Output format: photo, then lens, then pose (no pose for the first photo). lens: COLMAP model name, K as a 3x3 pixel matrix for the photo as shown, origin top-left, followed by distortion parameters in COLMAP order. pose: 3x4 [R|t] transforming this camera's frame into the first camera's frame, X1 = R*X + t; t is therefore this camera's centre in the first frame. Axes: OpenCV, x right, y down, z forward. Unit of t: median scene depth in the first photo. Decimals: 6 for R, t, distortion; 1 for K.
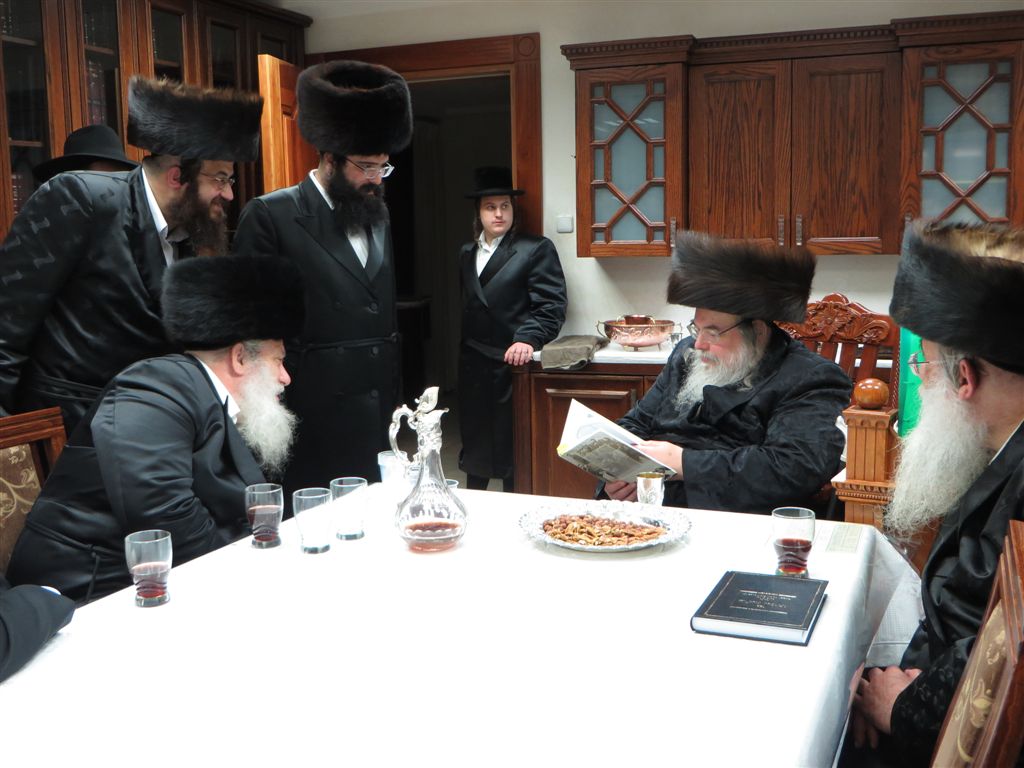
lens RADIAL K [[1080.2, 0, 512.2], [0, 1080.2, 379.8], [0, 0, 1]] dist [-0.035539, 0.019291]
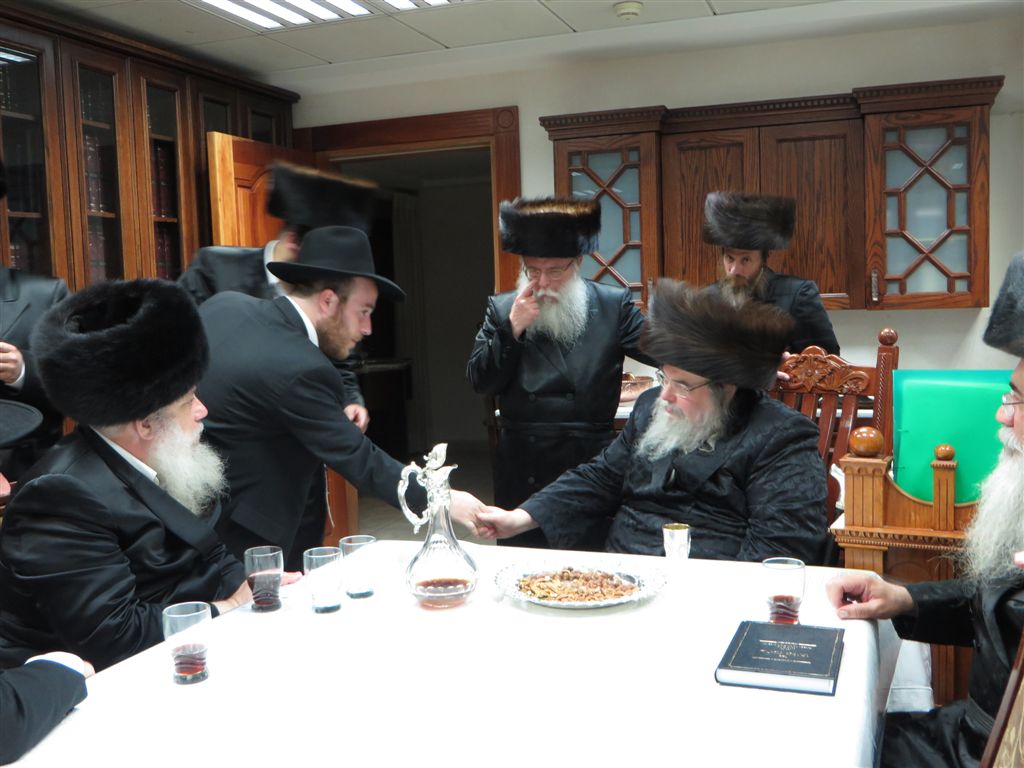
lens RADIAL K [[1022.9, 0, 512.0], [0, 1022.9, 384.0], [0, 0, 1]] dist [-0.017938, 0.013955]
pose [[0.999387, -0.018353, 0.029805, -0.017919], [0.019874, 0.998472, -0.051569, 0.000807], [-0.028813, 0.052130, 0.998225, 0.019747]]
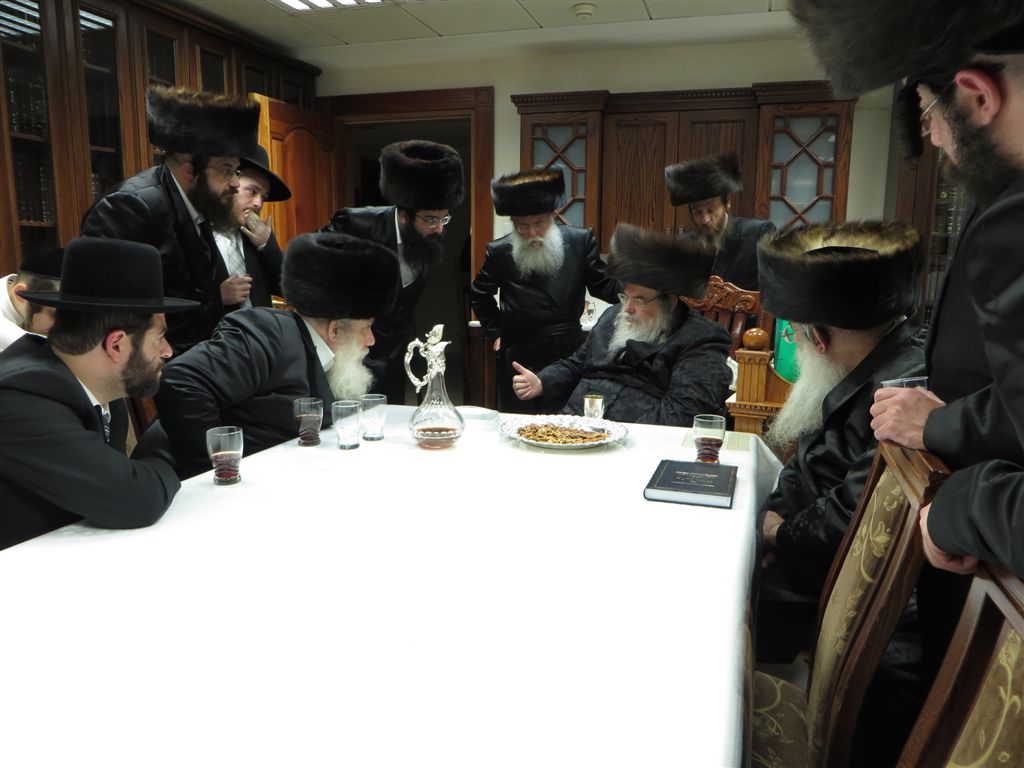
lens RADIAL K [[773.7, 0, 510.5], [0, 773.7, 382.2], [0, 0, 1]] dist [-0.008417, -0.000980]
pose [[0.996715, 0.012869, 0.079954, -0.031538], [-0.015235, 0.999462, 0.029055, 0.024695], [-0.079537, -0.030178, 0.996375, 0.022491]]
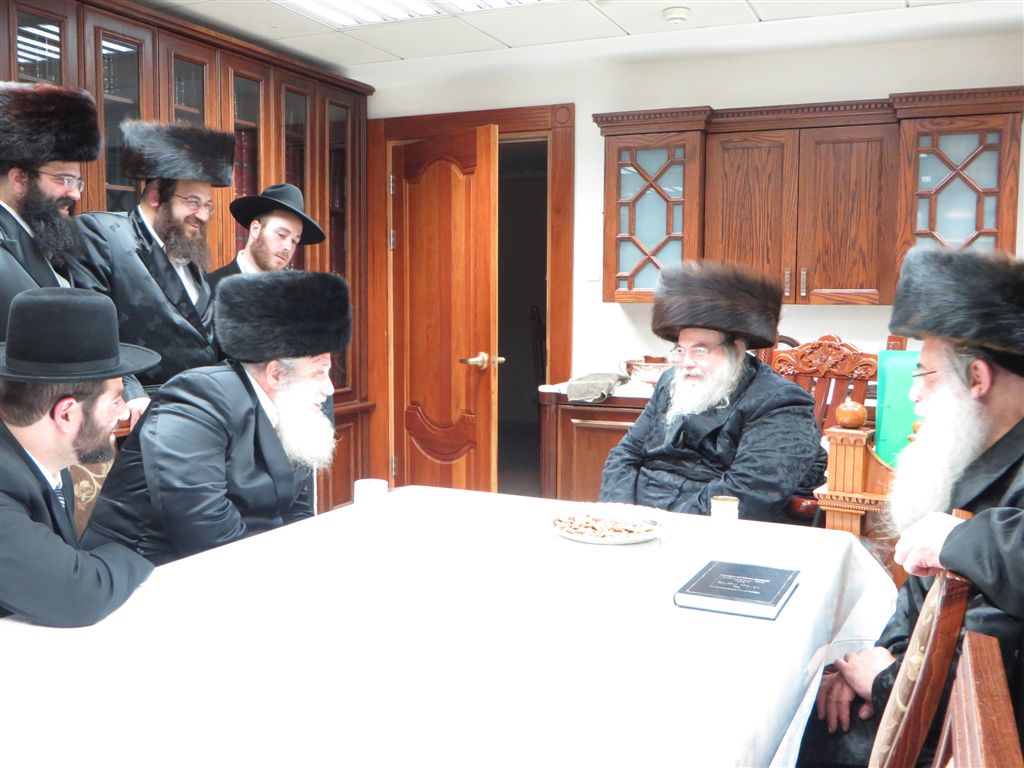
lens RADIAL K [[988.3, 0, 509.7], [0, 988.3, 381.7], [0, 0, 1]] dist [-0.007680, -0.008708]
pose [[0.998663, 0.027709, -0.043641, 0.012724], [-0.029671, 0.998548, -0.044968, 0.019681], [0.042331, 0.046203, 0.998035, -0.023373]]
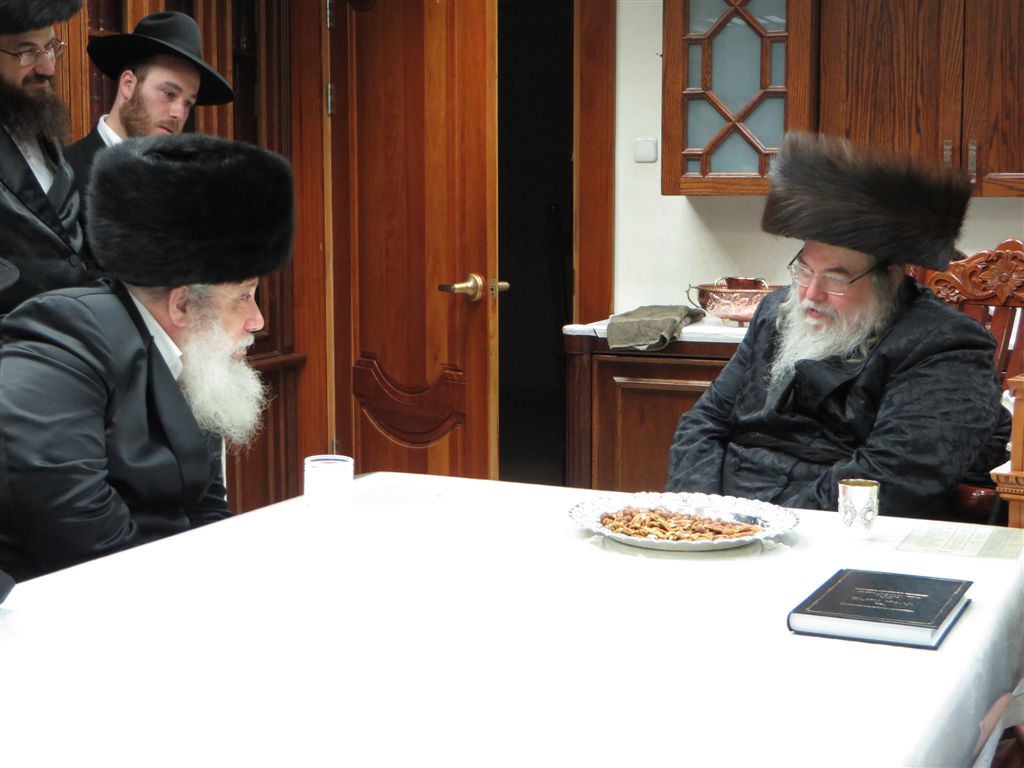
lens RADIAL K [[1573.6, 0, 518.9], [0, 1573.6, 386.3], [0, 0, 1]] dist [-0.047836, 0.019856]
pose [[0.999211, 0.023177, -0.032252, 0.002507], [-0.023500, 0.999677, -0.009694, 0.029381], [0.032016, 0.010444, 0.999433, -0.051361]]
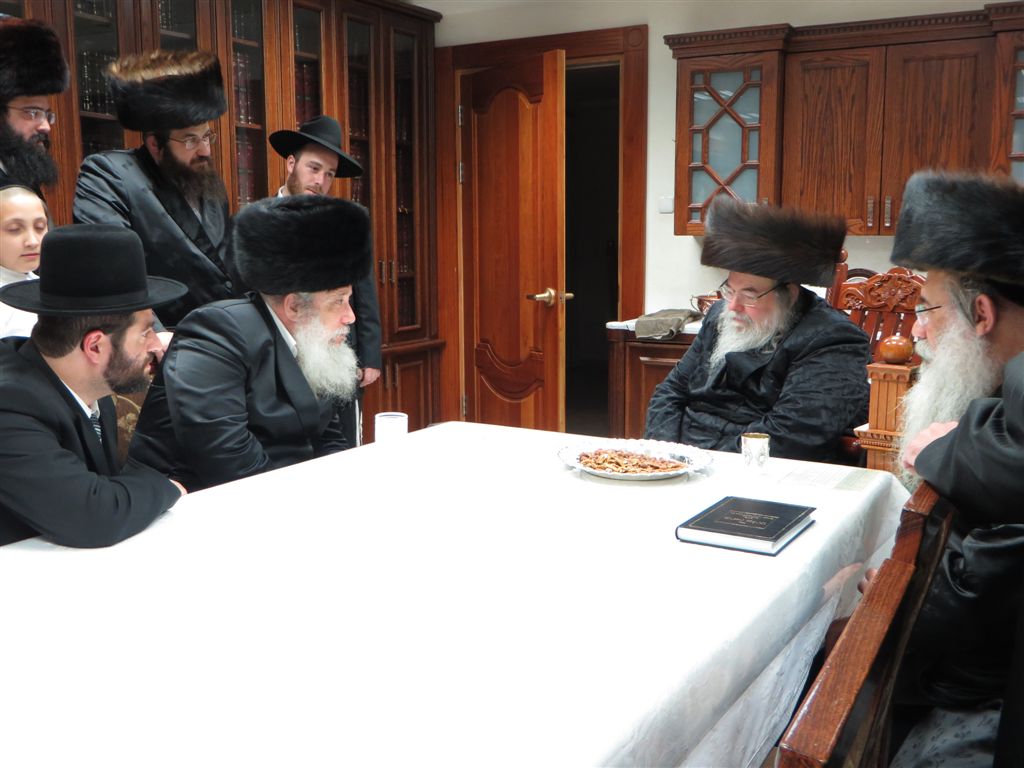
lens RADIAL K [[1022.9, 0, 512.0], [0, 1022.9, 384.0], [0, 0, 1]] dist [-0.017938, 0.013955]
pose [[0.989357, 0.035622, -0.141080, 0.056545], [-0.033284, 0.999267, 0.018898, 0.022586], [0.141650, -0.014001, 0.989818, -0.030538]]
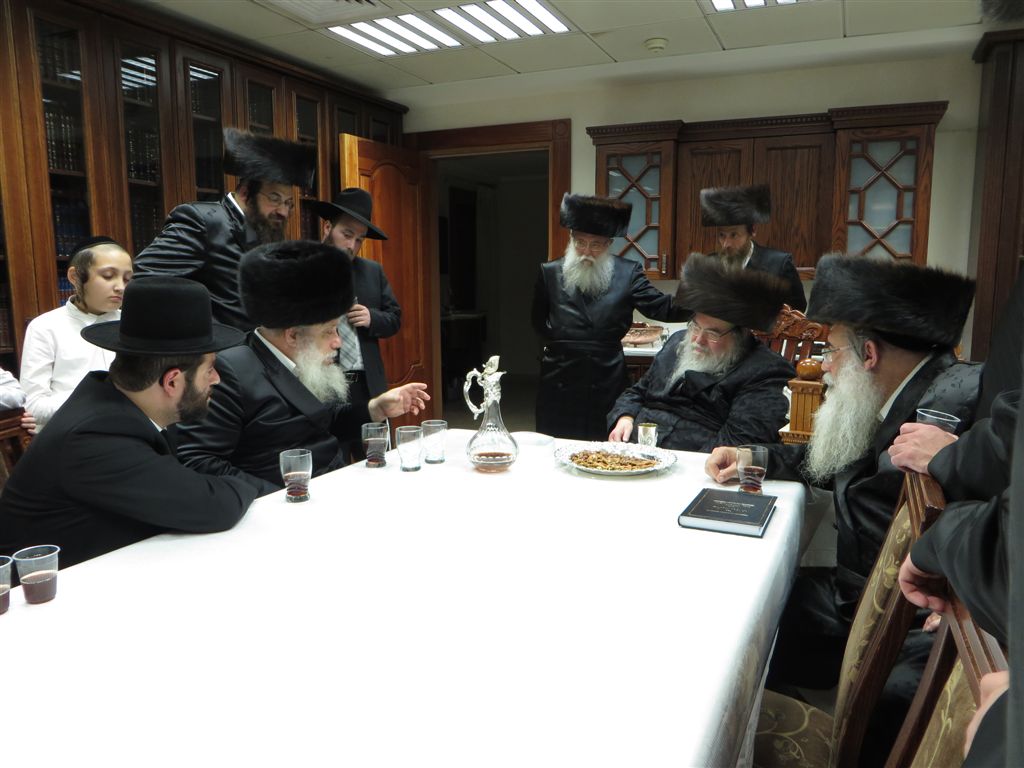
lens RADIAL K [[773.7, 0, 510.5], [0, 773.7, 382.2], [0, 0, 1]] dist [-0.008417, -0.000980]
pose [[0.998981, 0.021254, -0.039822, -0.006539], [-0.021068, 0.999765, 0.005076, 0.018130], [0.039921, -0.004232, 0.999194, -0.006287]]
